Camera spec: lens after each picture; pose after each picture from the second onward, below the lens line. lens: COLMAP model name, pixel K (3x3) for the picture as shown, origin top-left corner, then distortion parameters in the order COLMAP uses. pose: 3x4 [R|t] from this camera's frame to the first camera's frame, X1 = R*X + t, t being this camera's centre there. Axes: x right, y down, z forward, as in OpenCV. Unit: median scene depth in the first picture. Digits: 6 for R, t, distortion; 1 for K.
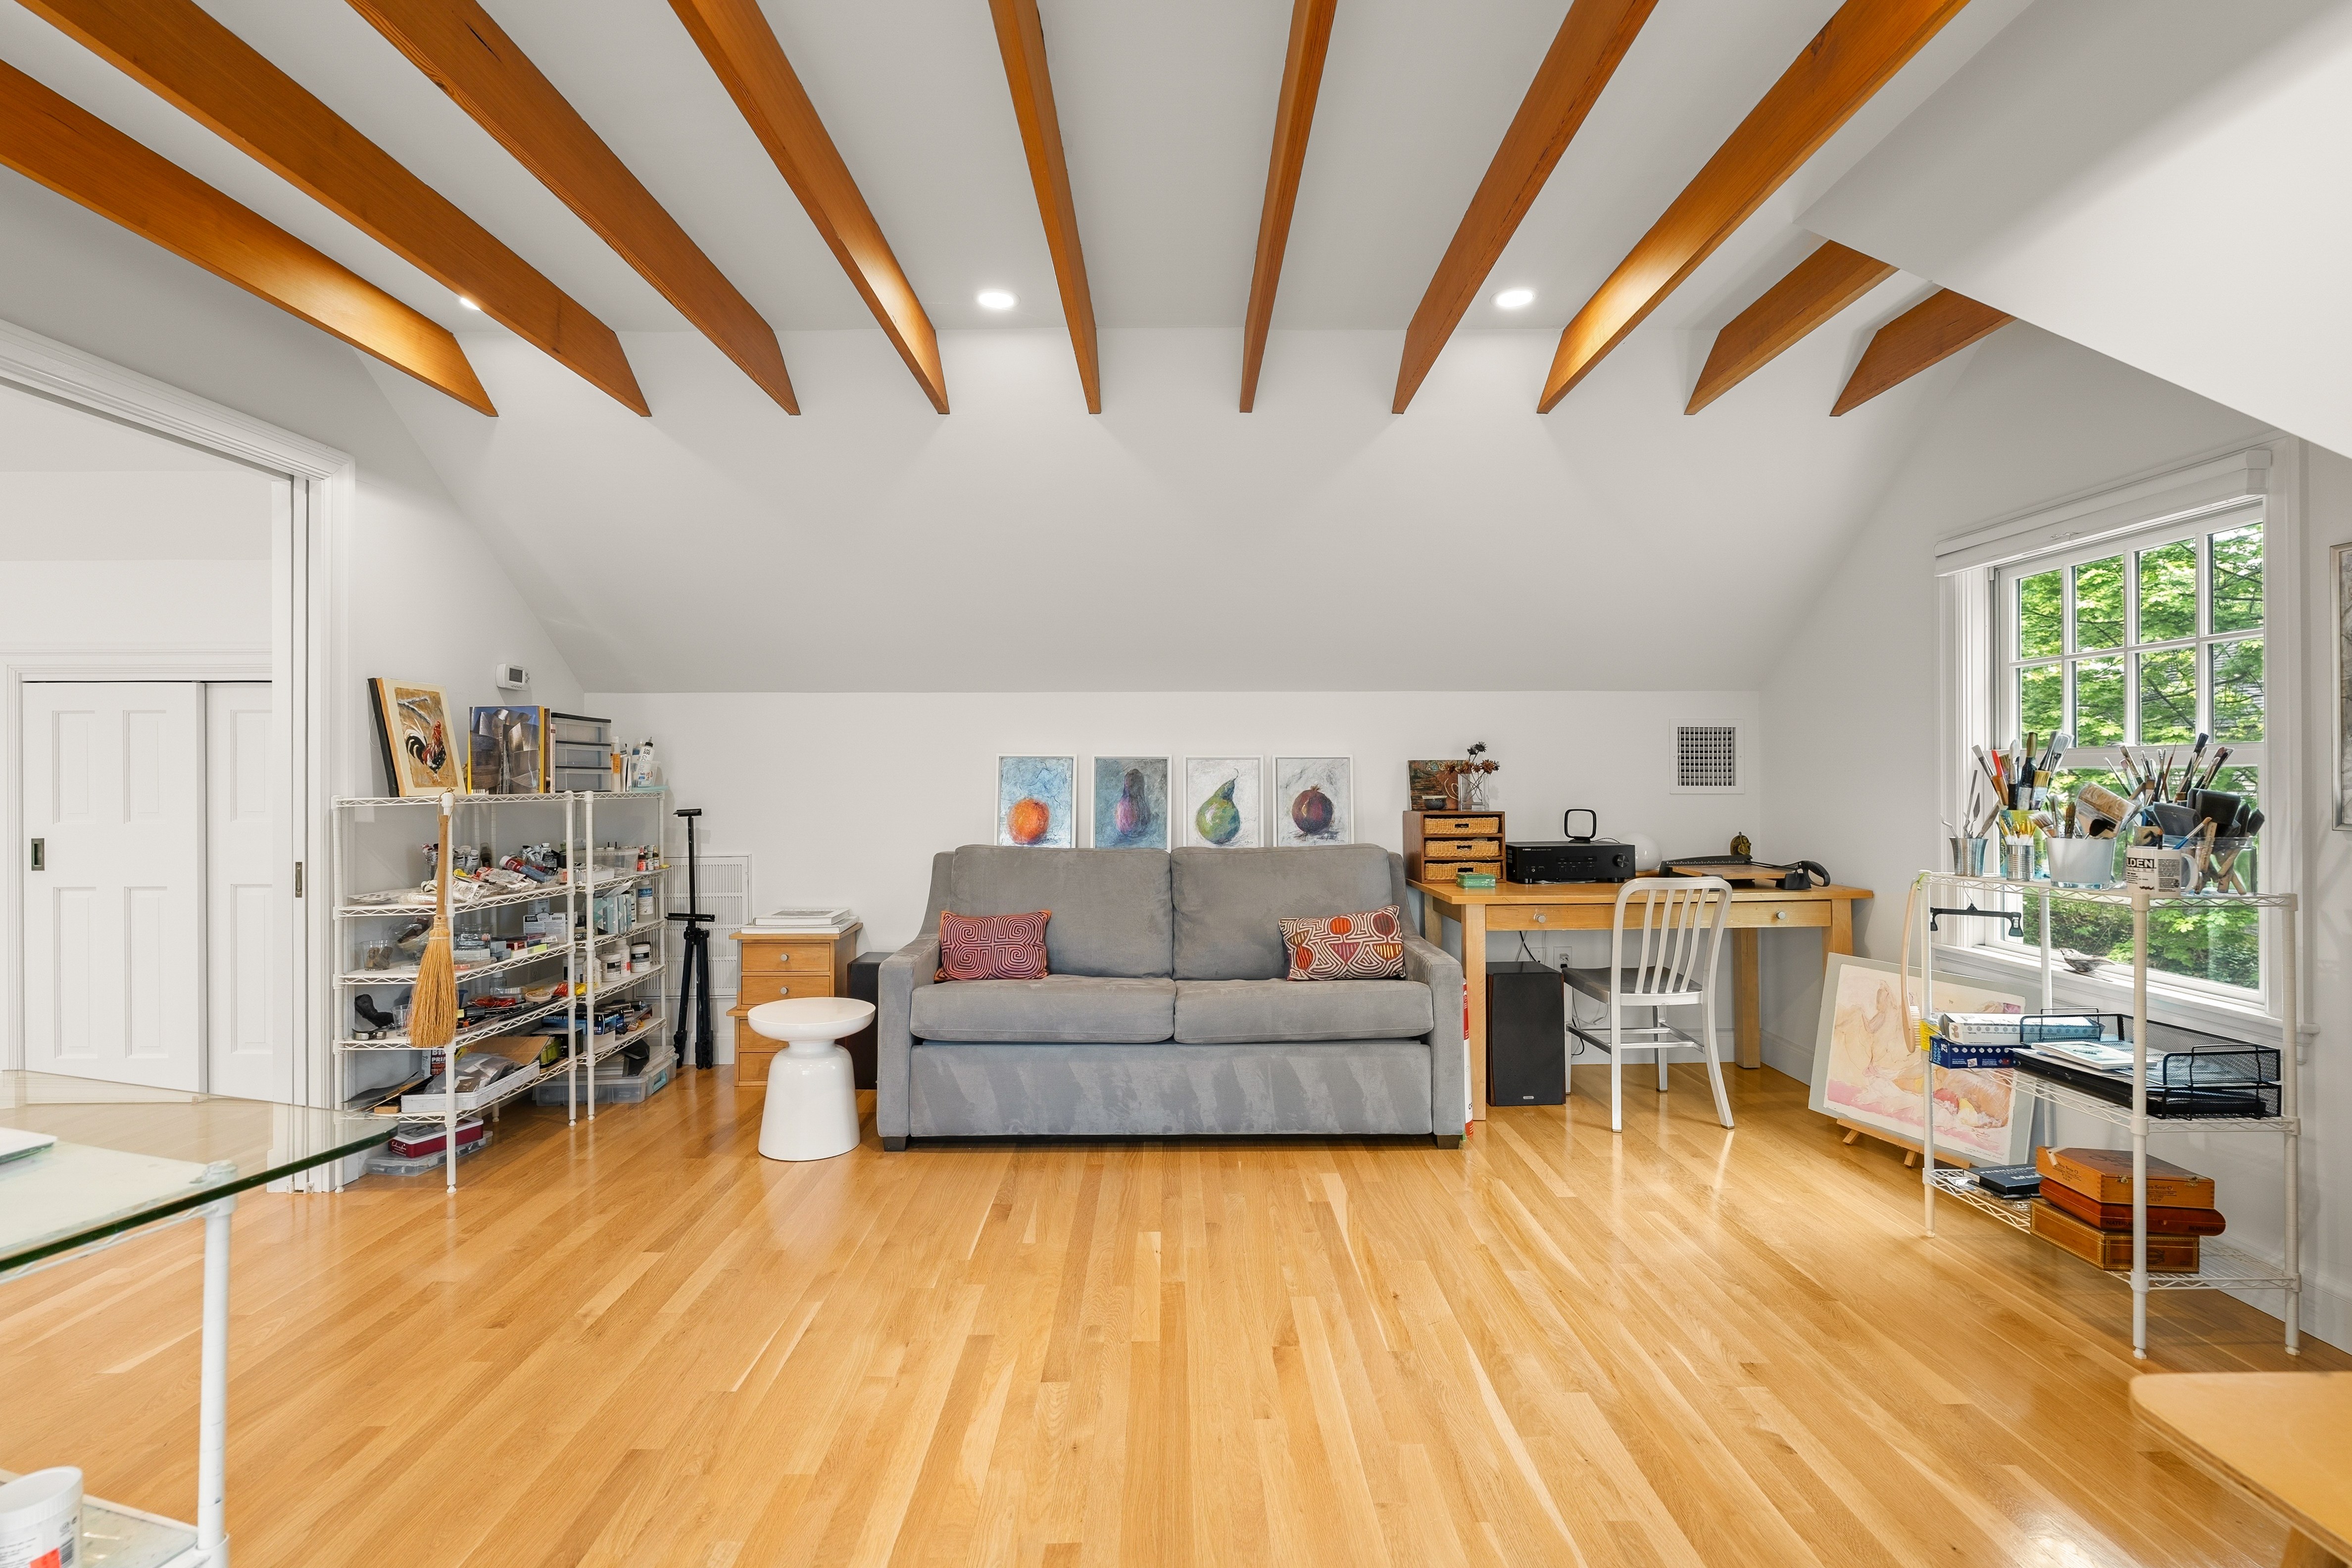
lens RADIAL K [[1074.0, 0, 1181.7], [0, 1074.0, 773.3], [0, 0, 1]] dist [-0.001457, -0.000138]
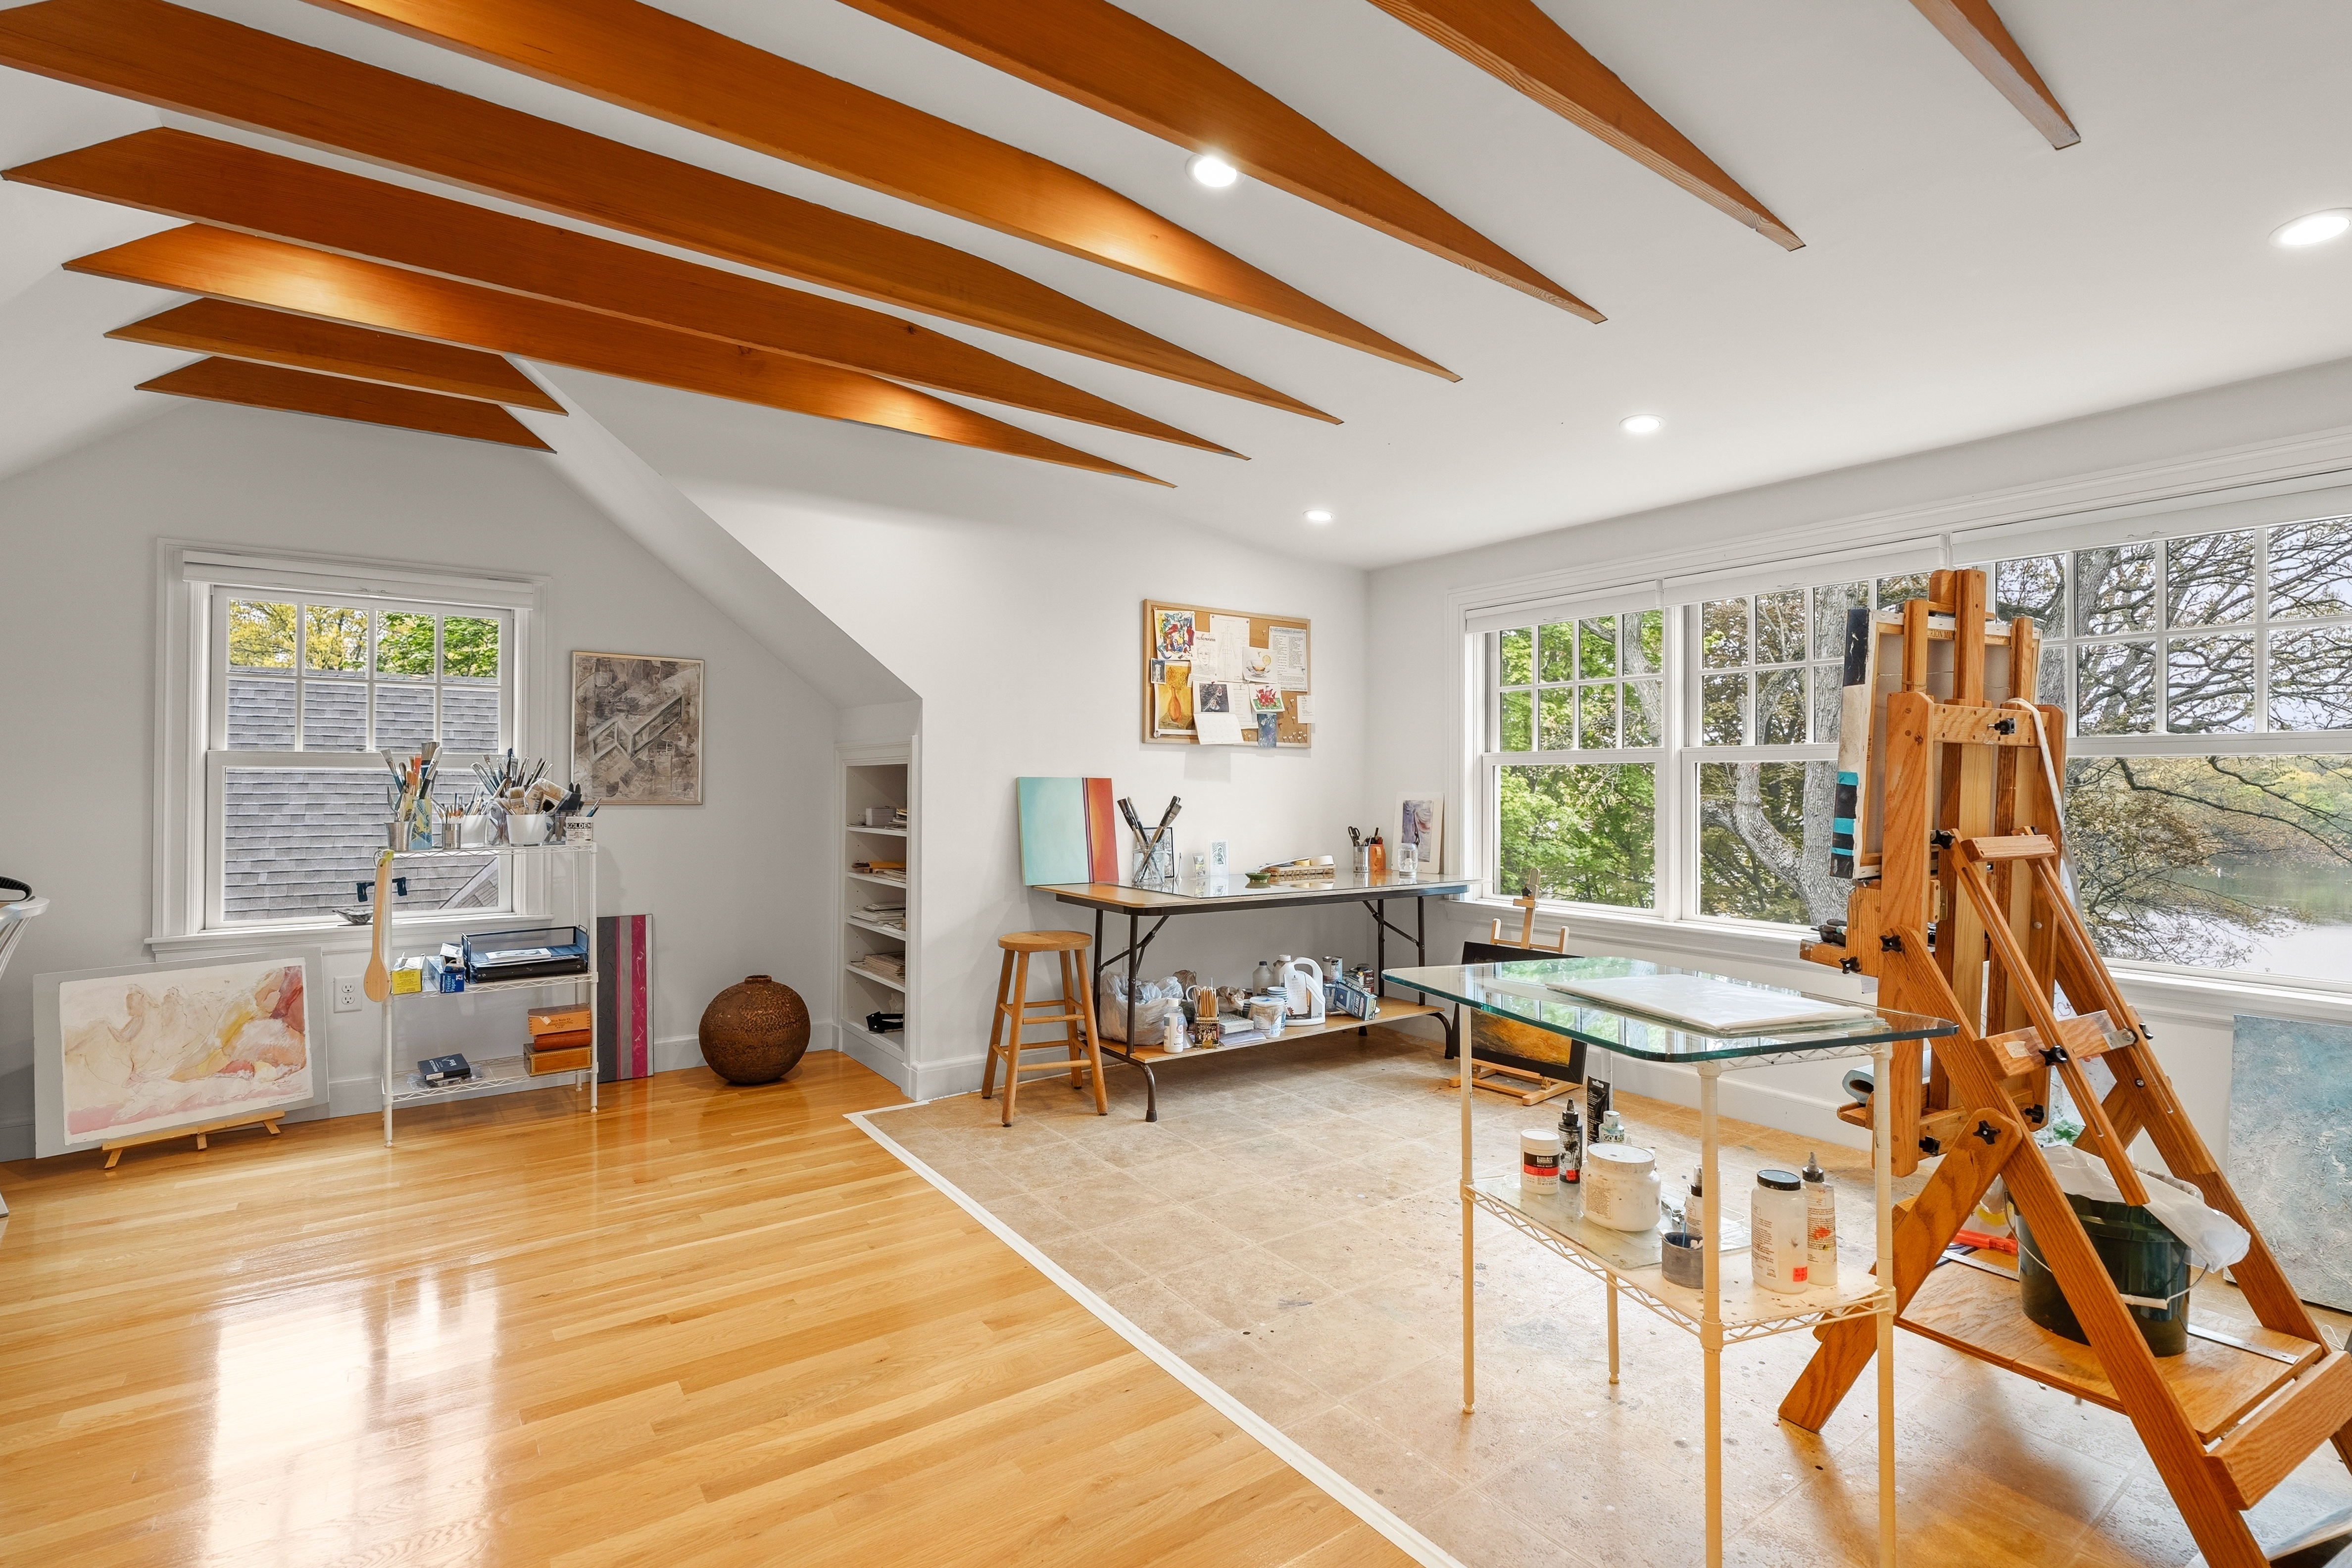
lens RADIAL K [[1074.0, 0, 1177.9], [0, 1074.0, 782.4], [0, 0, 1]] dist [-0.001457, -0.000138]
pose [[-0.569250, 0.000605, 0.822165, -0.898074], [-0.002367, 0.999994, -0.002374, 0.015731], [-0.822161, -0.003297, -0.569245, 1.034042]]
